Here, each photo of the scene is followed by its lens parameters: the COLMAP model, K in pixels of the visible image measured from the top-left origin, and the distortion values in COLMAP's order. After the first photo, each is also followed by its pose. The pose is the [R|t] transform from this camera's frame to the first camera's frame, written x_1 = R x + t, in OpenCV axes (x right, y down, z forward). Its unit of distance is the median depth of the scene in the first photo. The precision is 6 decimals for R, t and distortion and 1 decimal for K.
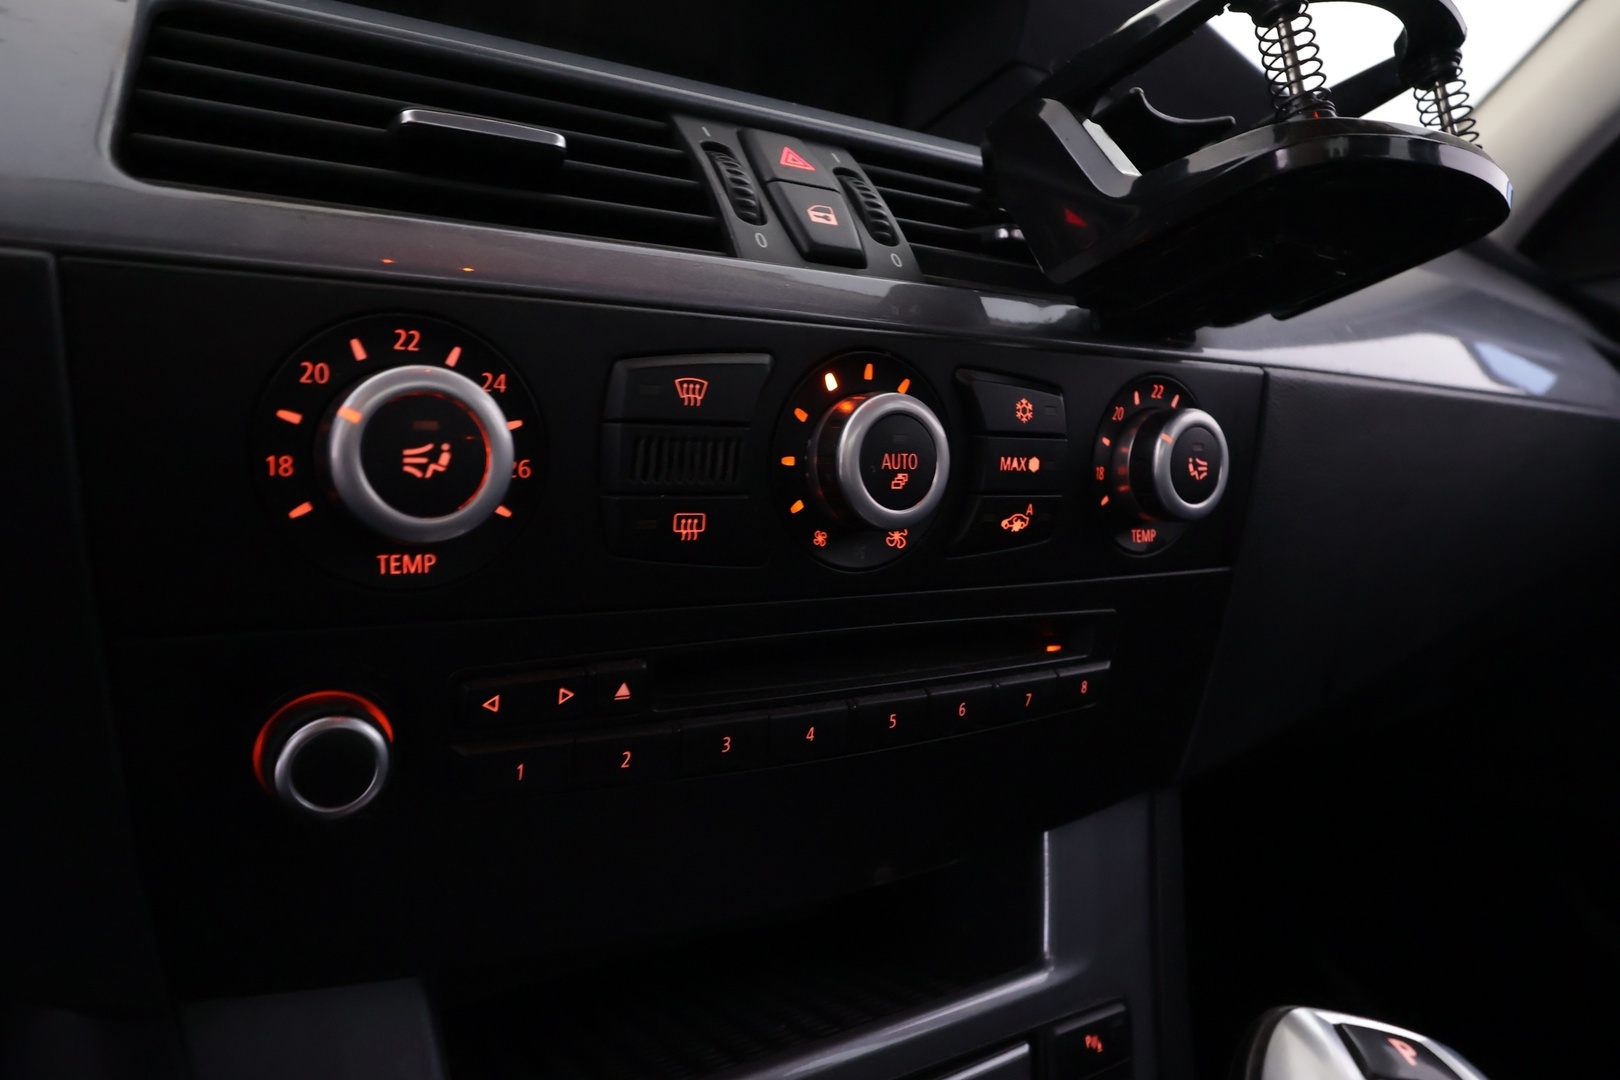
lens RADIAL K [[1054.0, 0, 811.1], [0, 1054.0, 531.5], [0, 0, 1]] dist [0.014328, 0.000540]
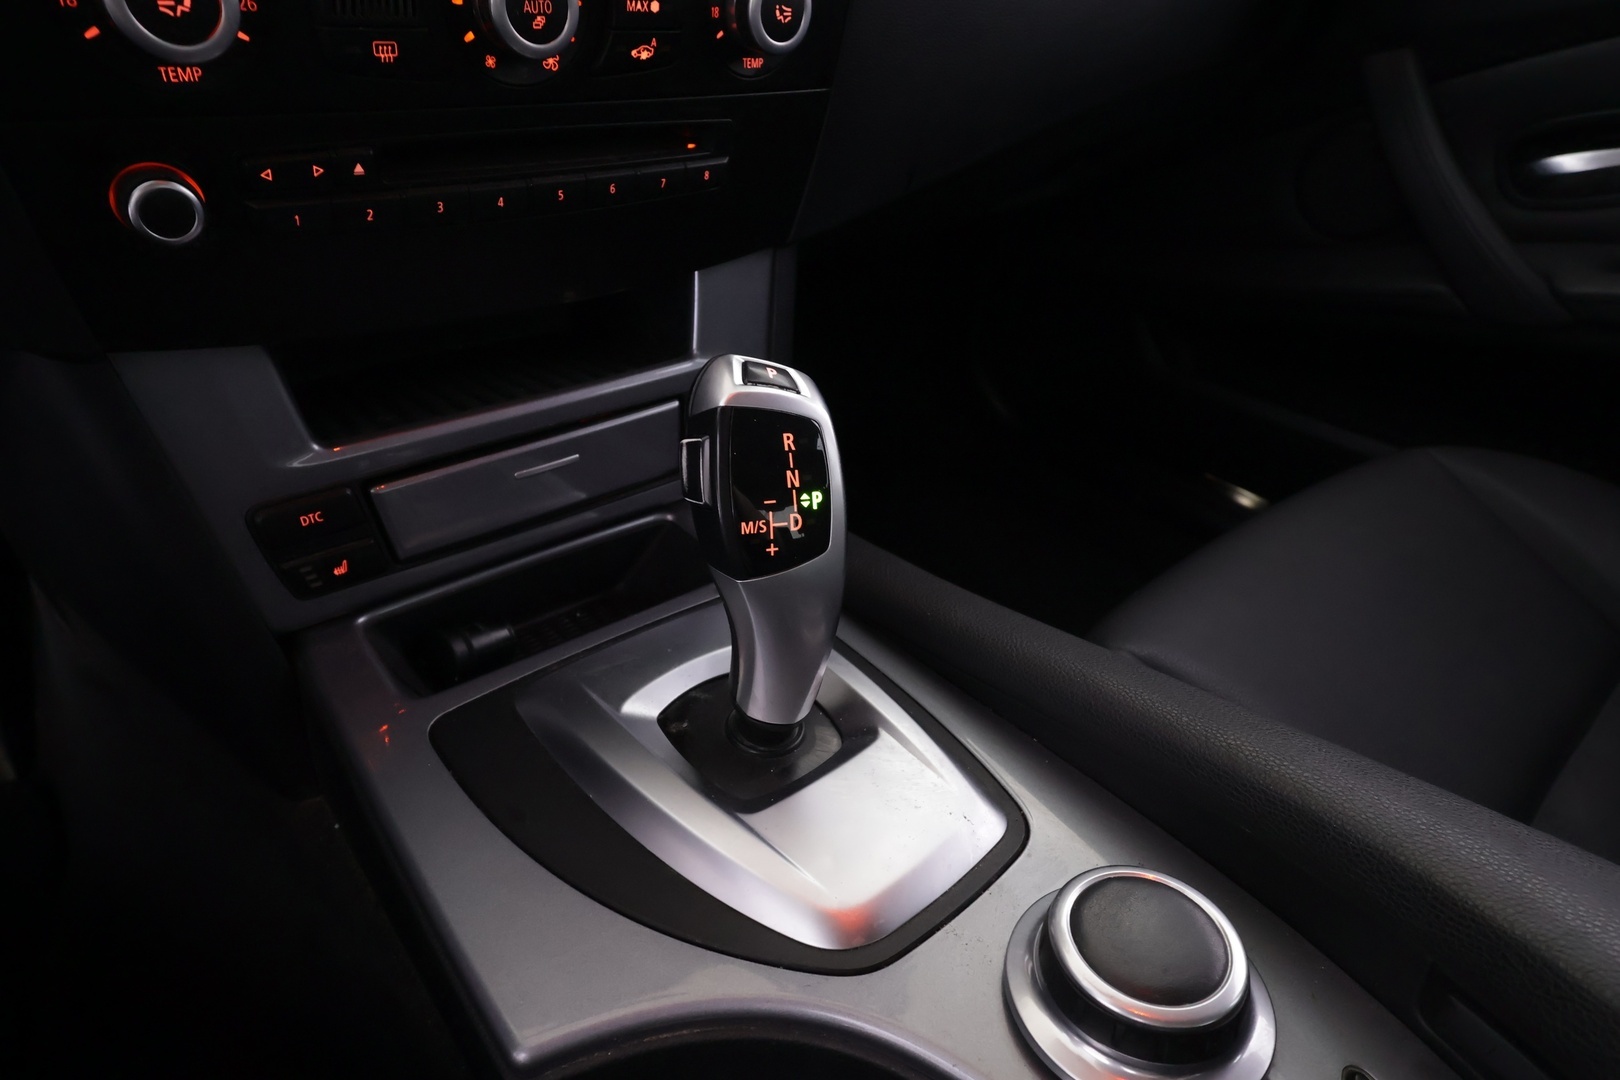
lens RADIAL K [[946.3, 0, 824.6], [0, 946.3, 547.3], [0, 0, 1]] dist [0.001653, 0.001802]
pose [[0.987431, -0.020873, 0.156668, 0.250425], [-0.062901, 0.857462, 0.510688, -0.117756], [-0.144996, -0.514124, 0.845371, -0.523732]]
